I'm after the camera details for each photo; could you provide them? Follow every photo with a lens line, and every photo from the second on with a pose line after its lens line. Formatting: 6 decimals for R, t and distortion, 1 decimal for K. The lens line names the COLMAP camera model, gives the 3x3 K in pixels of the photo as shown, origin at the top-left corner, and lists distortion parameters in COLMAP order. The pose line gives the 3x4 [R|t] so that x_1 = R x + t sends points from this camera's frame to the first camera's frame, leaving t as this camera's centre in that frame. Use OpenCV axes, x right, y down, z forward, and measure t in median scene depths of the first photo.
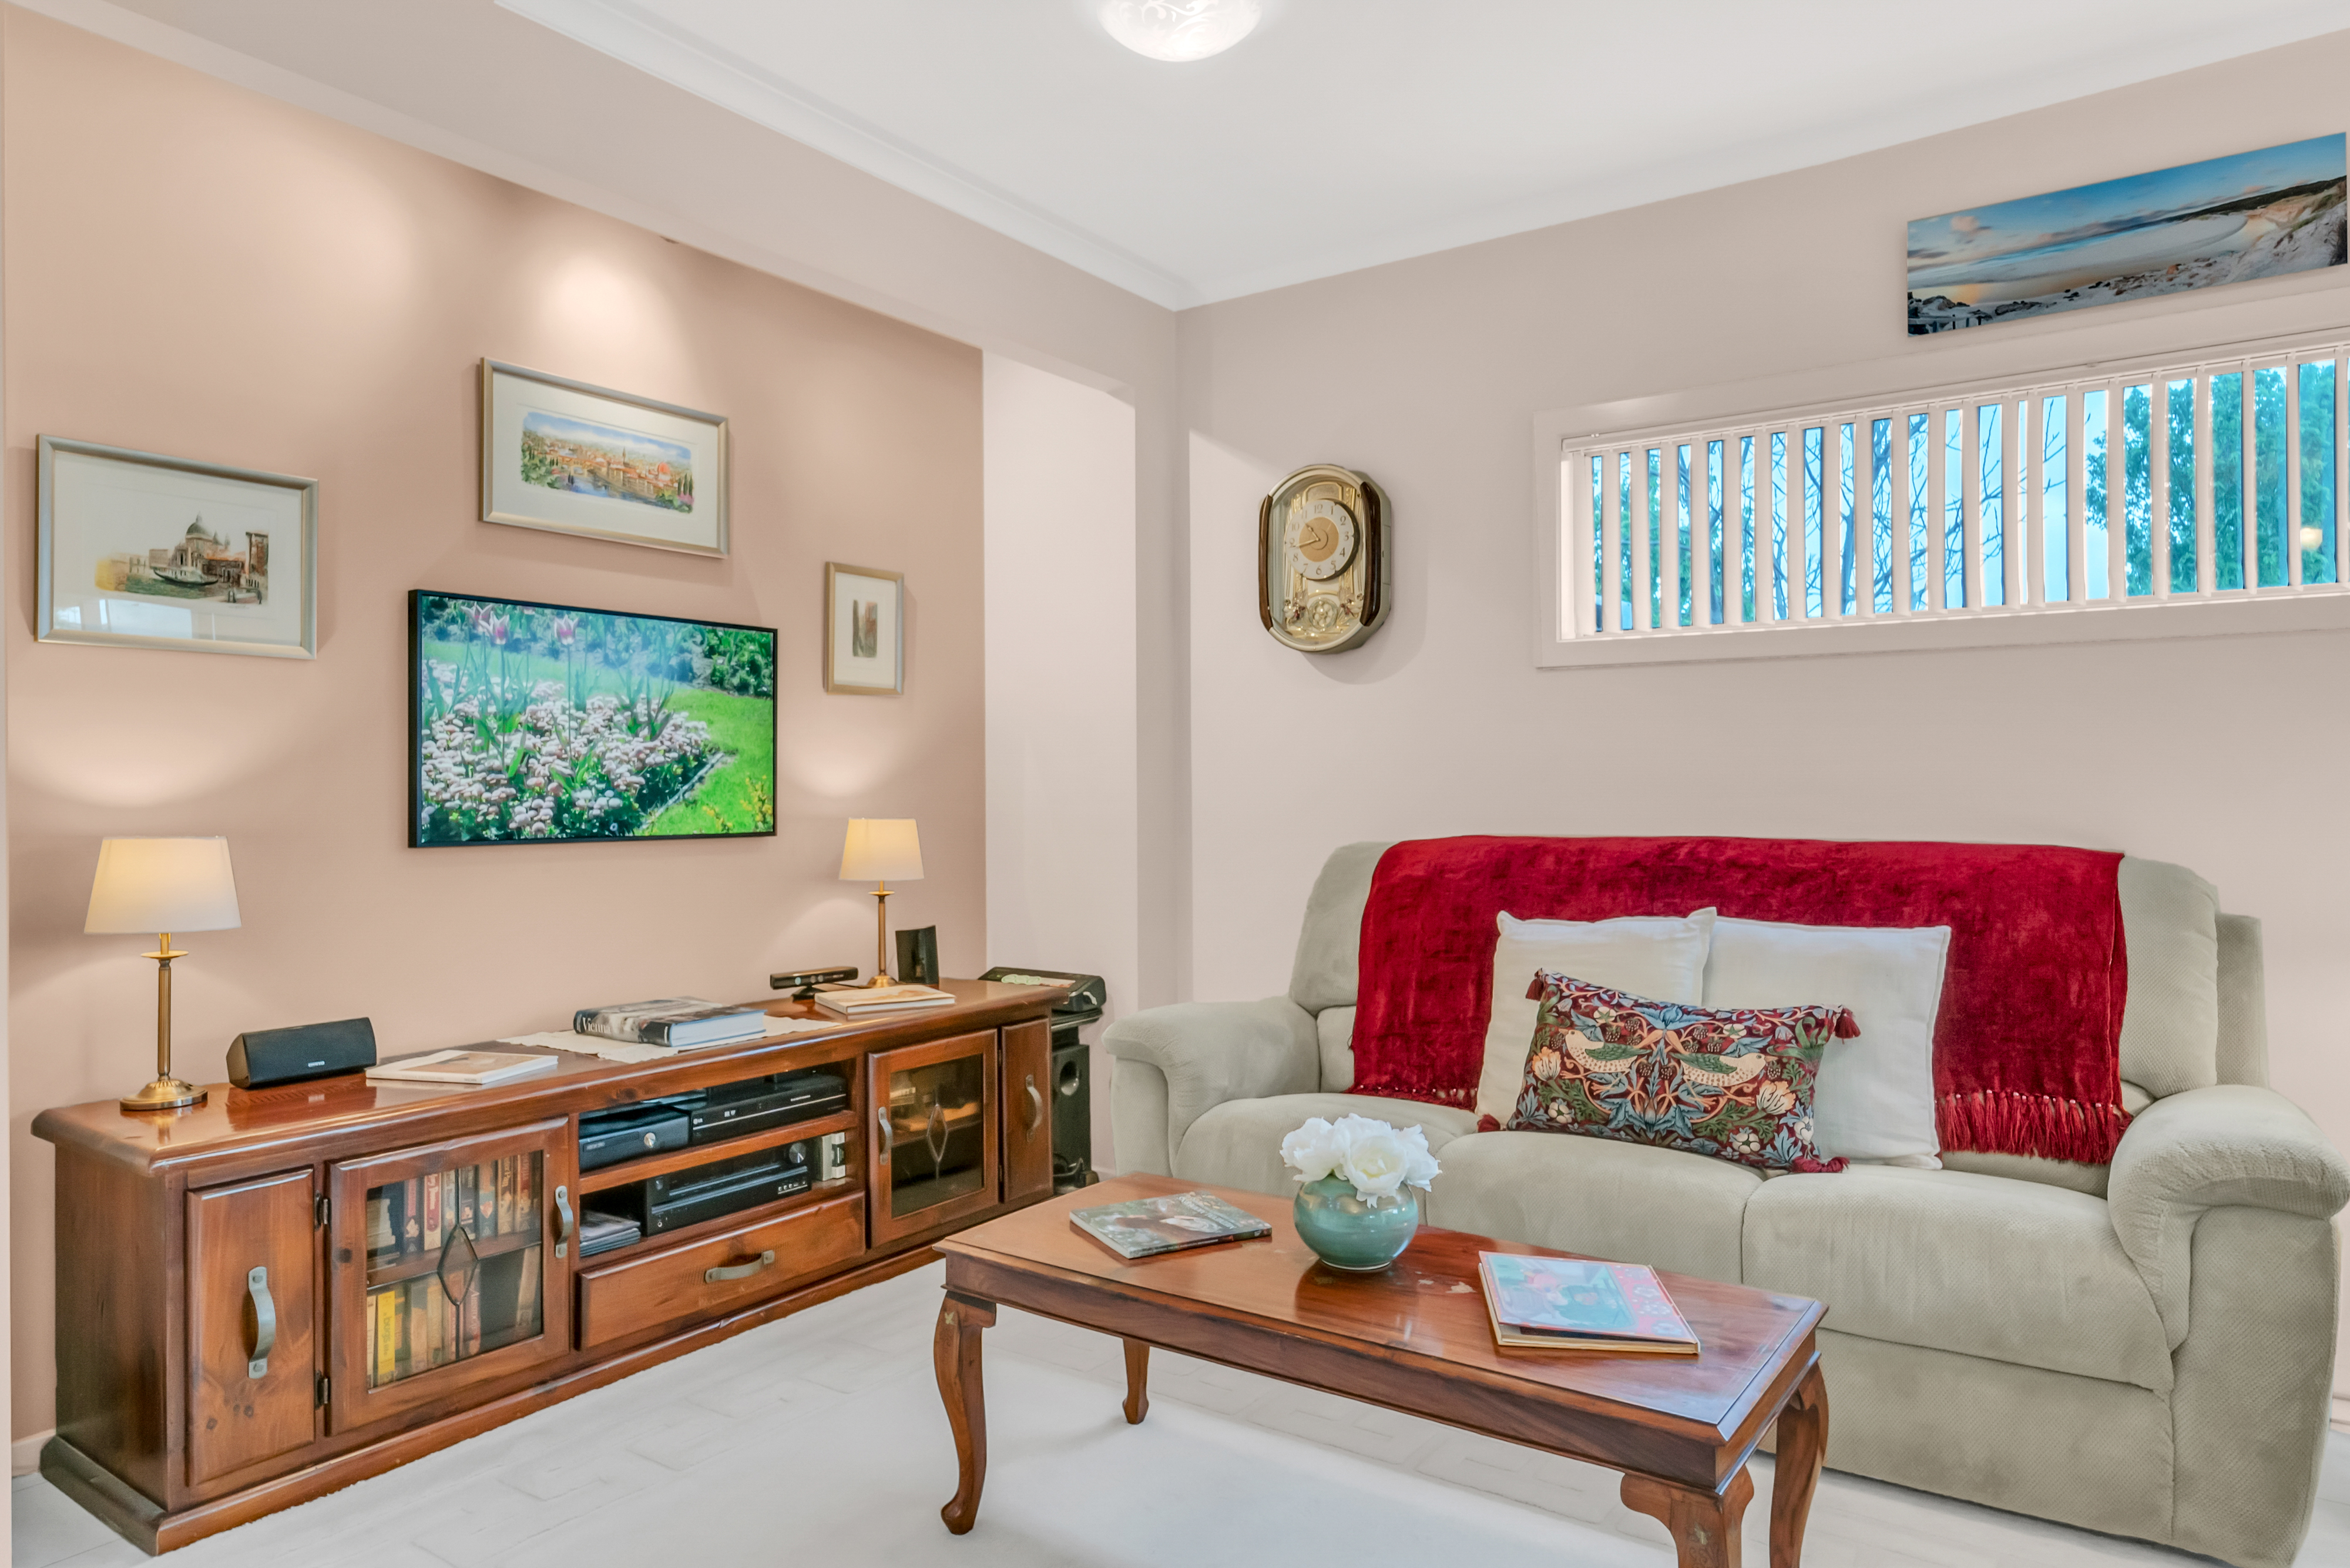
lens RADIAL K [[1455.9, 0, 1175.0], [0, 1455.9, 784.0], [0, 0, 1]] dist [0.002111, 0.002975]
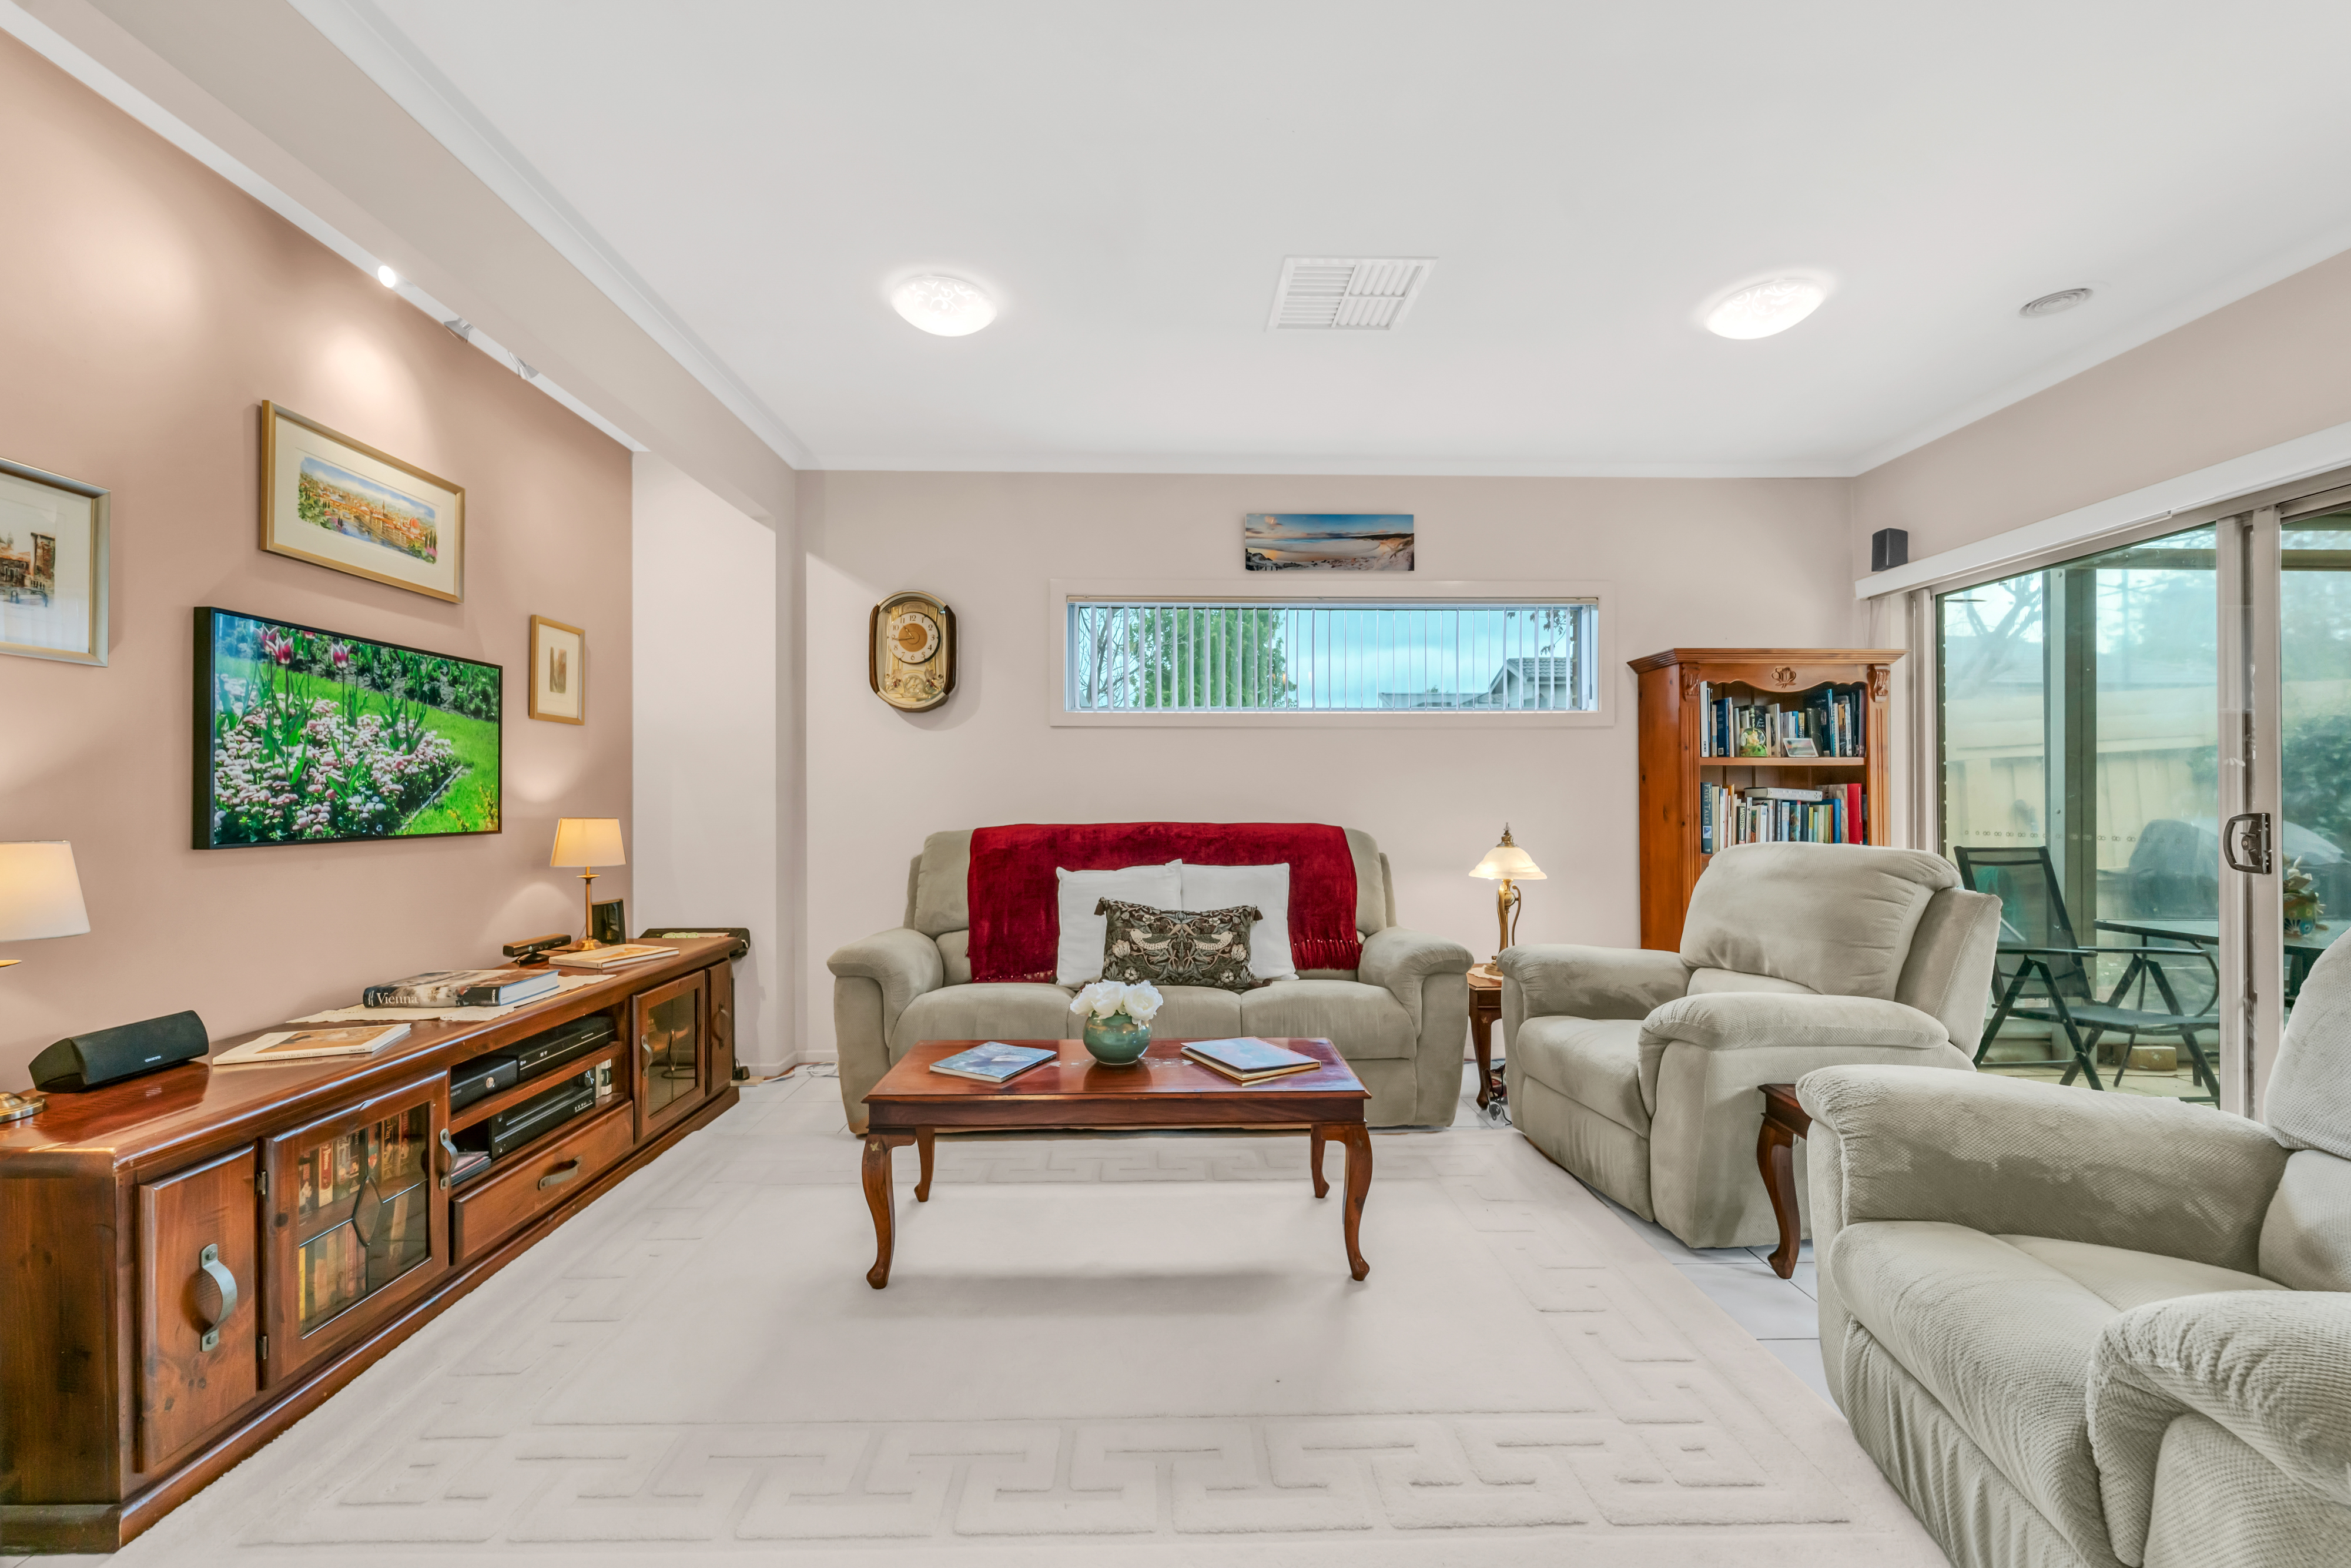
lens RADIAL K [[933.3, 0, 1174.9], [0, 933.3, 796.5], [0, 0, 1]] dist [0.000647, -0.000103]
pose [[0.803211, 0.001848, 0.595692, -0.344272], [-0.002766, 0.999996, 0.000626, 0.002492], [-0.595689, -0.002151, 0.803213, 0.029557]]
